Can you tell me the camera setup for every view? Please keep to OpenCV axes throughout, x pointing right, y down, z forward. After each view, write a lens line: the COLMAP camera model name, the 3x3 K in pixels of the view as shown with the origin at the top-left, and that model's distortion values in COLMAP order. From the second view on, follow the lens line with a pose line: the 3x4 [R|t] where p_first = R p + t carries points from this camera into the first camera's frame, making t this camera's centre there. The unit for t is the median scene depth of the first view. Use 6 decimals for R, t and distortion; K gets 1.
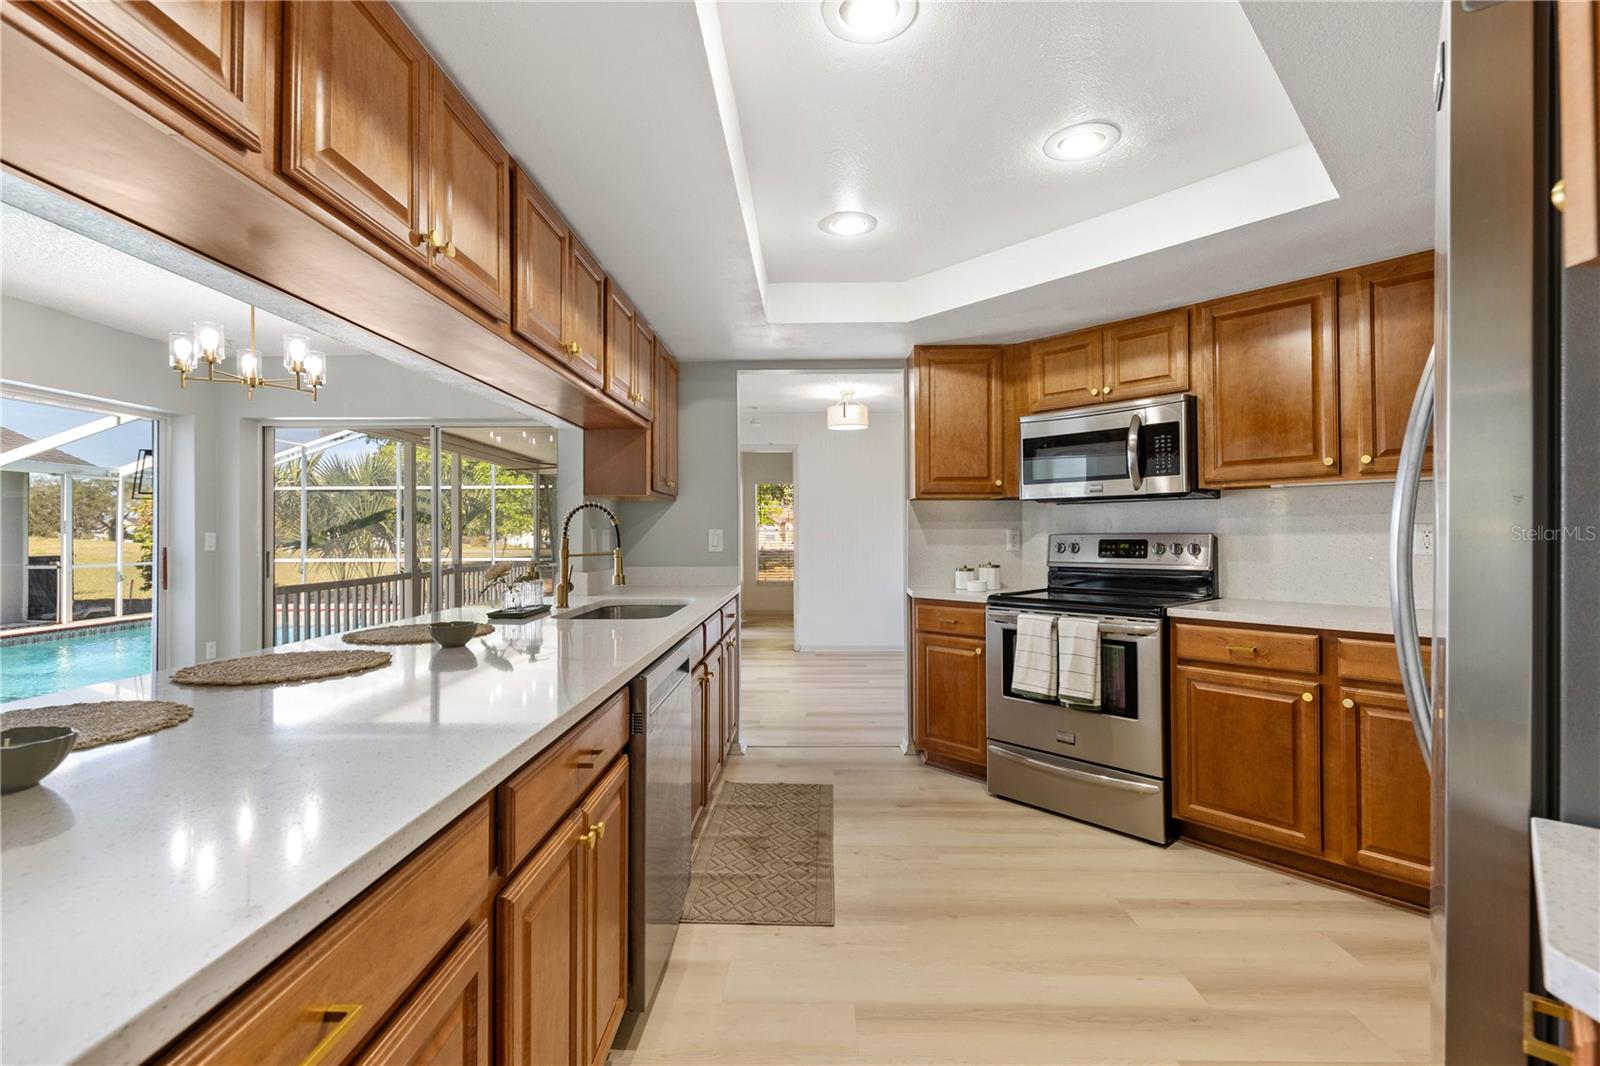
lens RADIAL K [[718.1, 0, 798.7], [0, 718.1, 523.7], [0, 0, 1]] dist [0.013037, -0.000025]
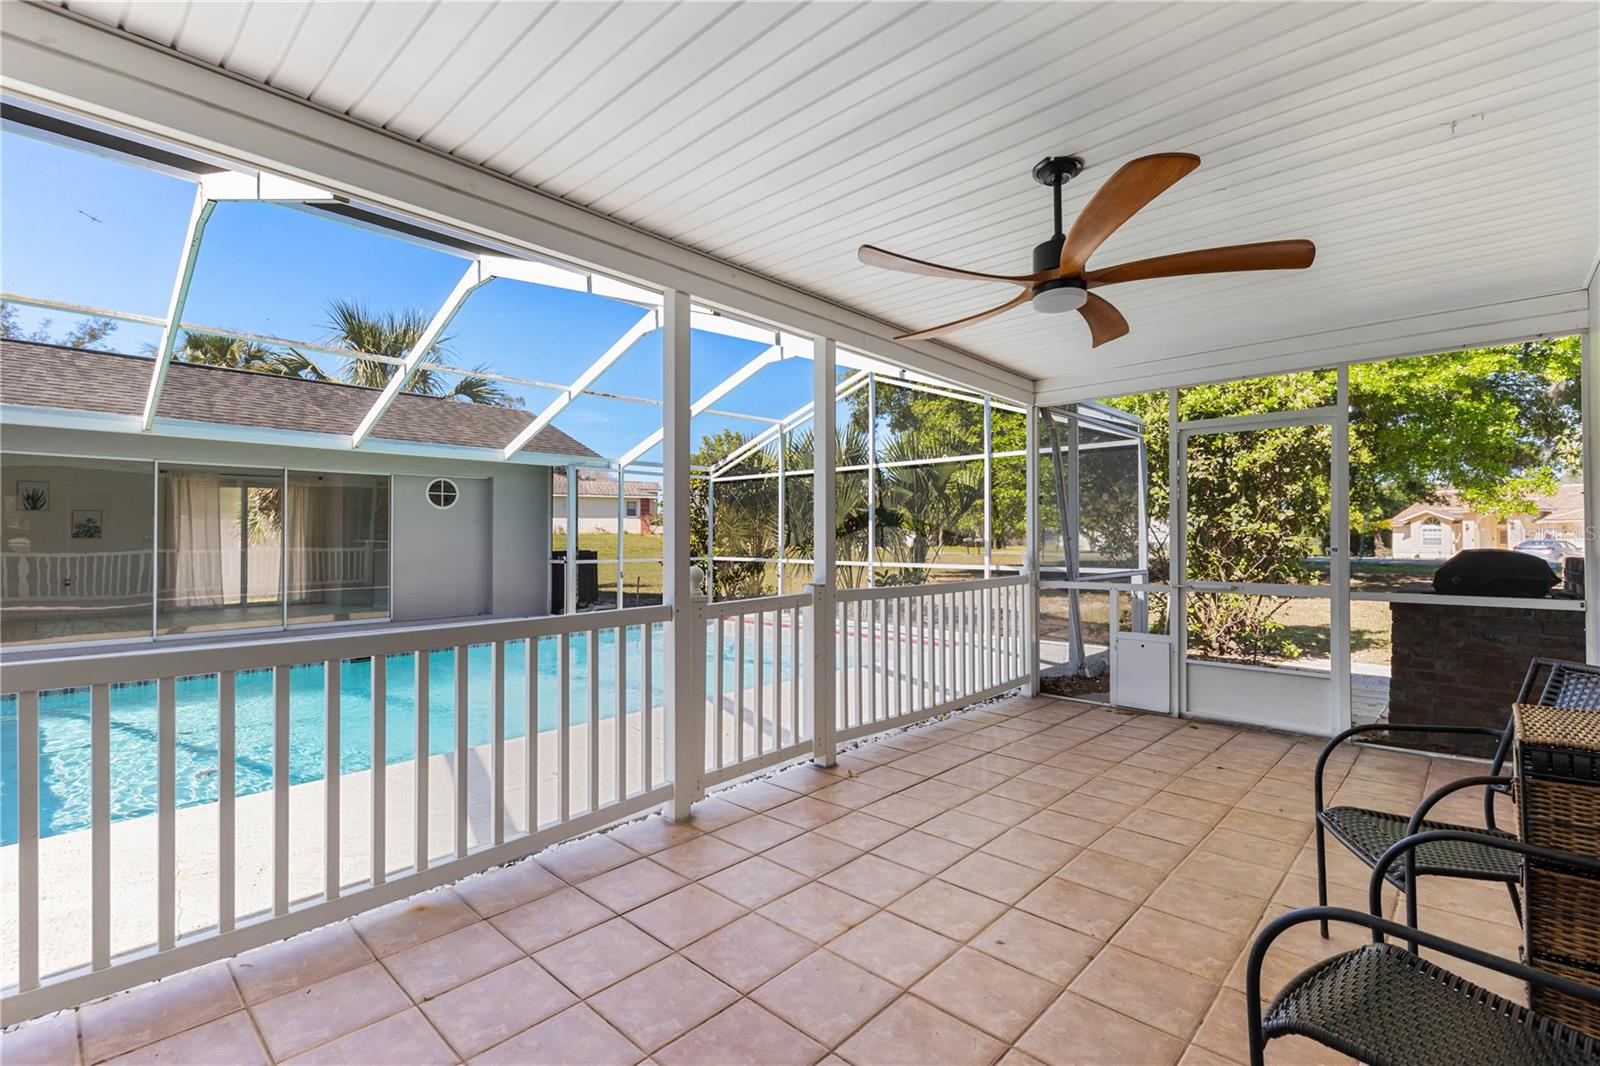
lens RADIAL K [[718.1, 0, 805.2], [0, 718.1, 533.6], [0, 0, 1]] dist [0.013037, -0.000025]
pose [[0.742403, 0.000760, -0.669953, -0.141425], [0.005297, 0.999961, 0.007004, 0.016730], [0.669933, -0.008748, 0.742370, 0.504913]]
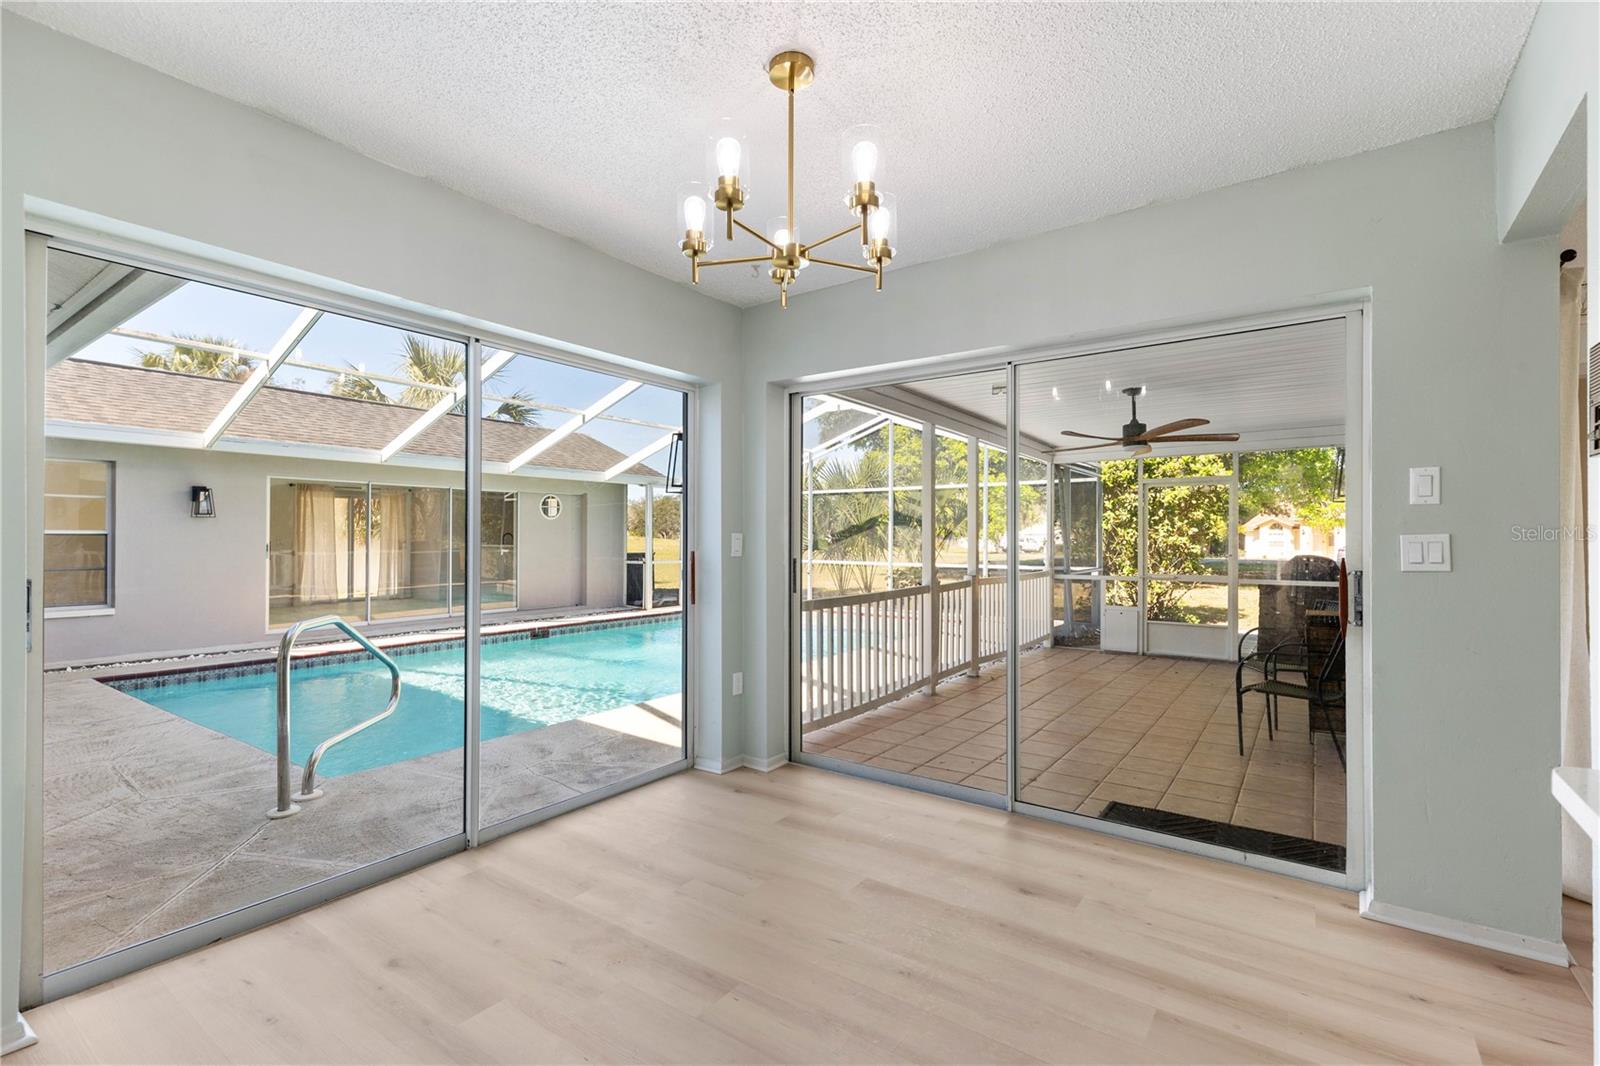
lens RADIAL K [[718.1, 0, 797.3], [0, 718.1, 536.3], [0, 0, 1]] dist [0.013037, -0.000025]
pose [[0.821687, 0.006756, -0.569898, -0.137713], [-0.000288, 0.999935, 0.011439, 0.002990], [0.569938, -0.009235, 0.821636, 0.173995]]
